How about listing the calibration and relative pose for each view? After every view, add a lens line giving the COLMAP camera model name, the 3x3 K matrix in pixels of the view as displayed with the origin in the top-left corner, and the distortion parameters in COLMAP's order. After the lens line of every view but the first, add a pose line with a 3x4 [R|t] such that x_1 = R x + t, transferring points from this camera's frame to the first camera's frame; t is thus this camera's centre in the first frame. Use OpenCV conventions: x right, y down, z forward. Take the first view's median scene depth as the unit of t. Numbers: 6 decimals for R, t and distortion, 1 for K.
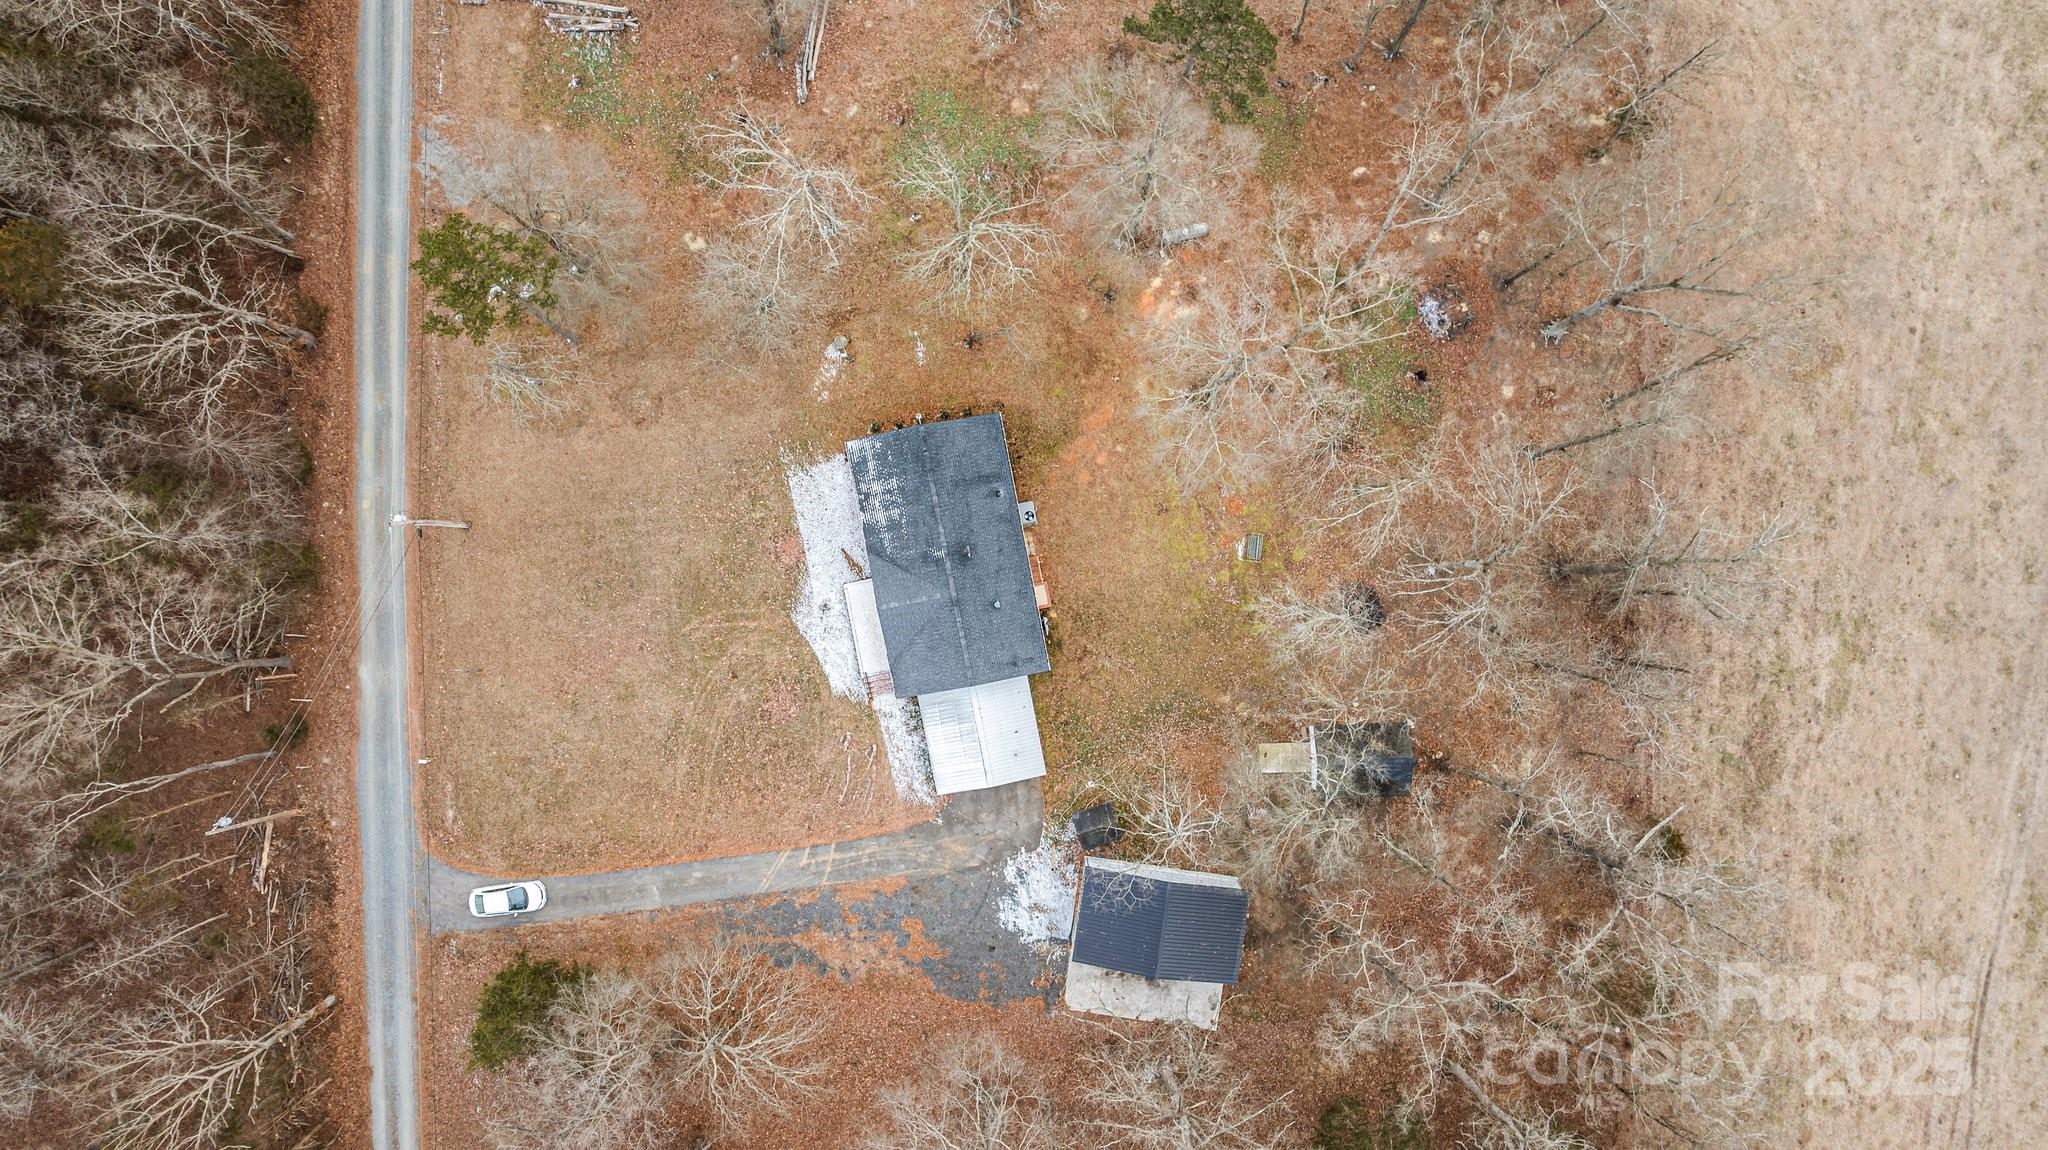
lens RADIAL K [[1449.2, 0, 1024.0], [0, 1449.2, 575.0], [0, 0, 1]] dist [-0.004537, -0.001403]
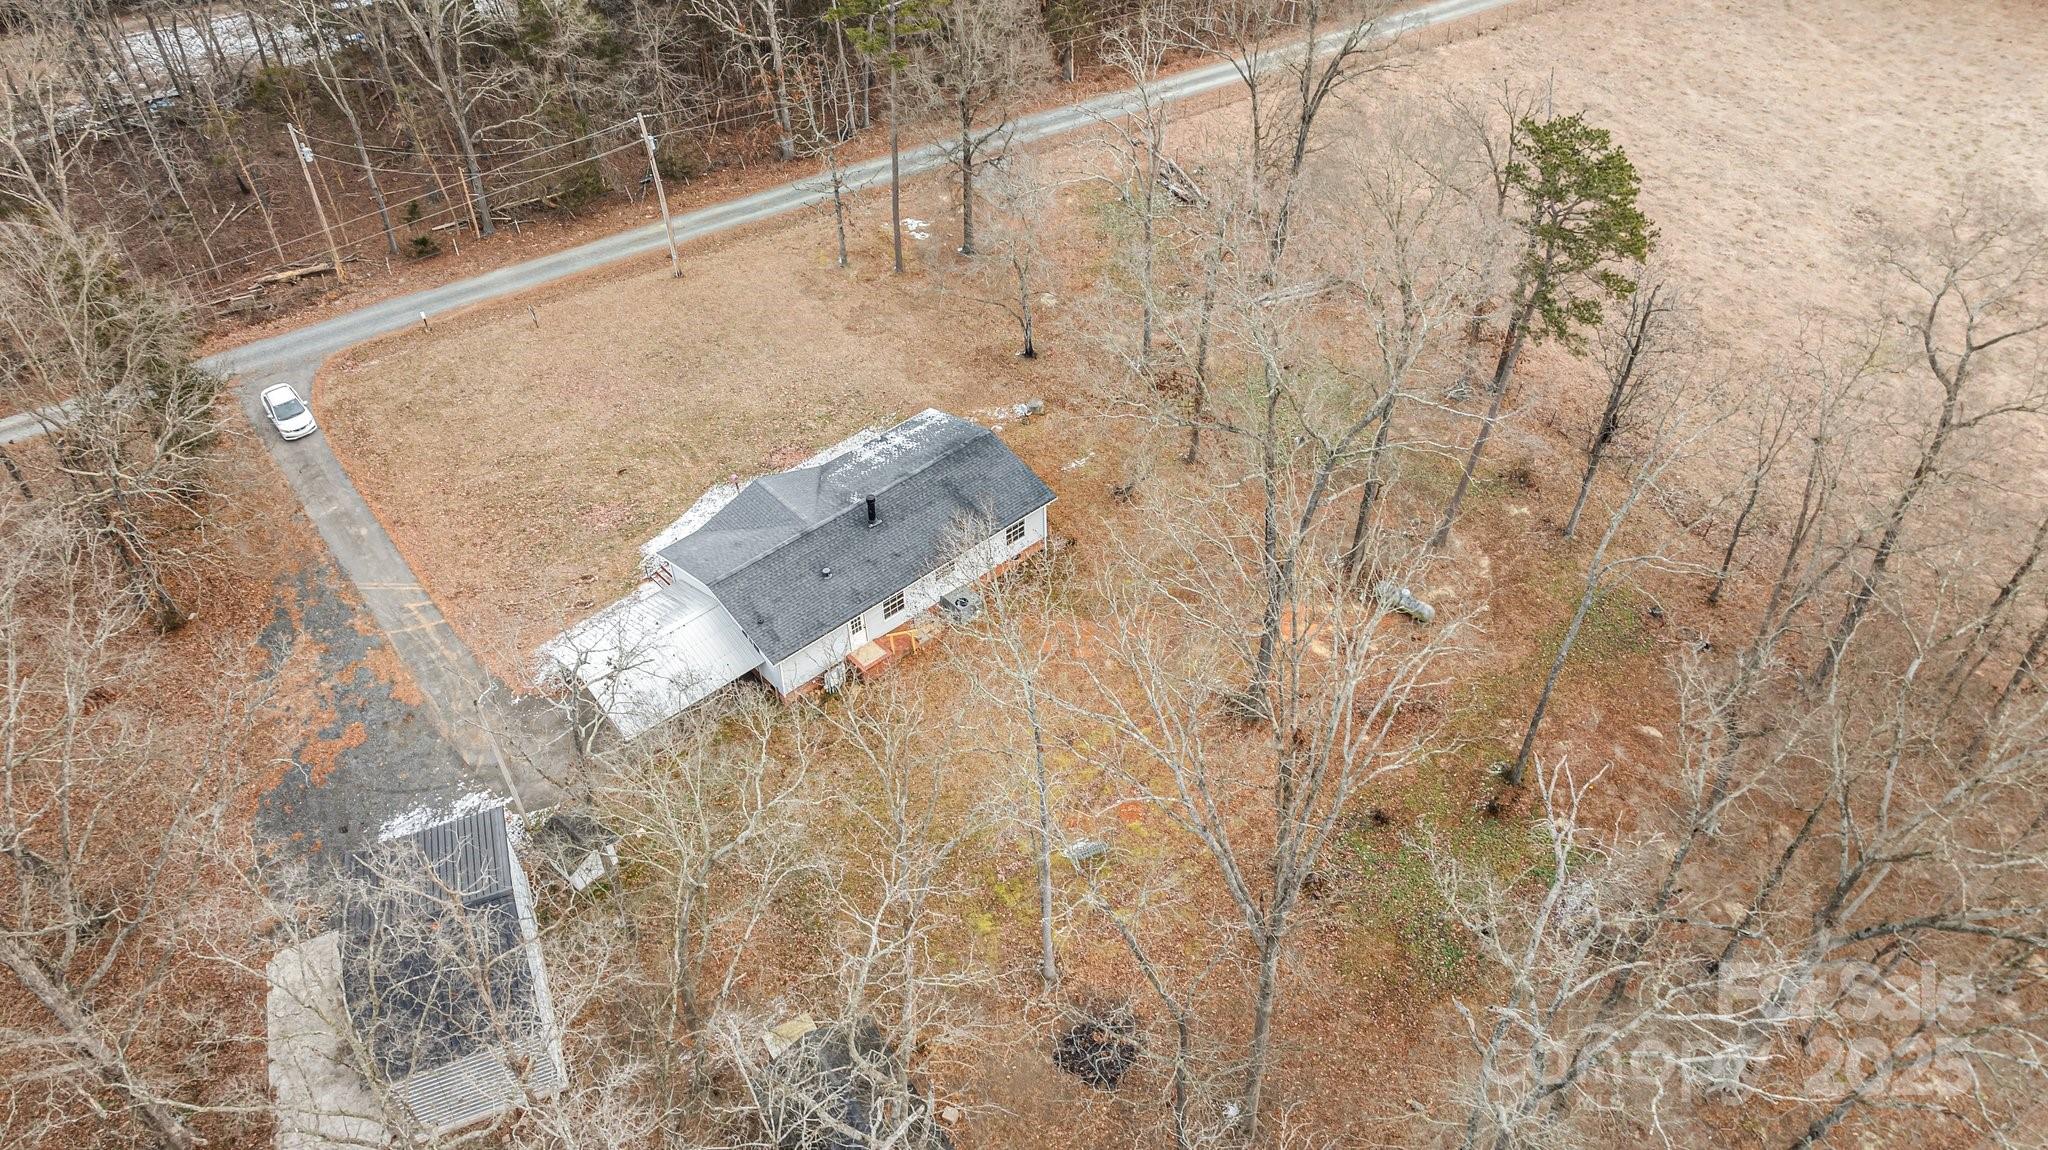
lens RADIAL K [[1449.2, 0, 1024.0], [0, 1449.2, 575.0], [0, 0, 1]] dist [-0.004537, -0.001403]
pose [[0.504635, 0.578734, -0.640633, 0.475339], [-0.863073, 0.356385, -0.357904, 0.186904], [0.021181, 0.733524, 0.679334, 0.489154]]
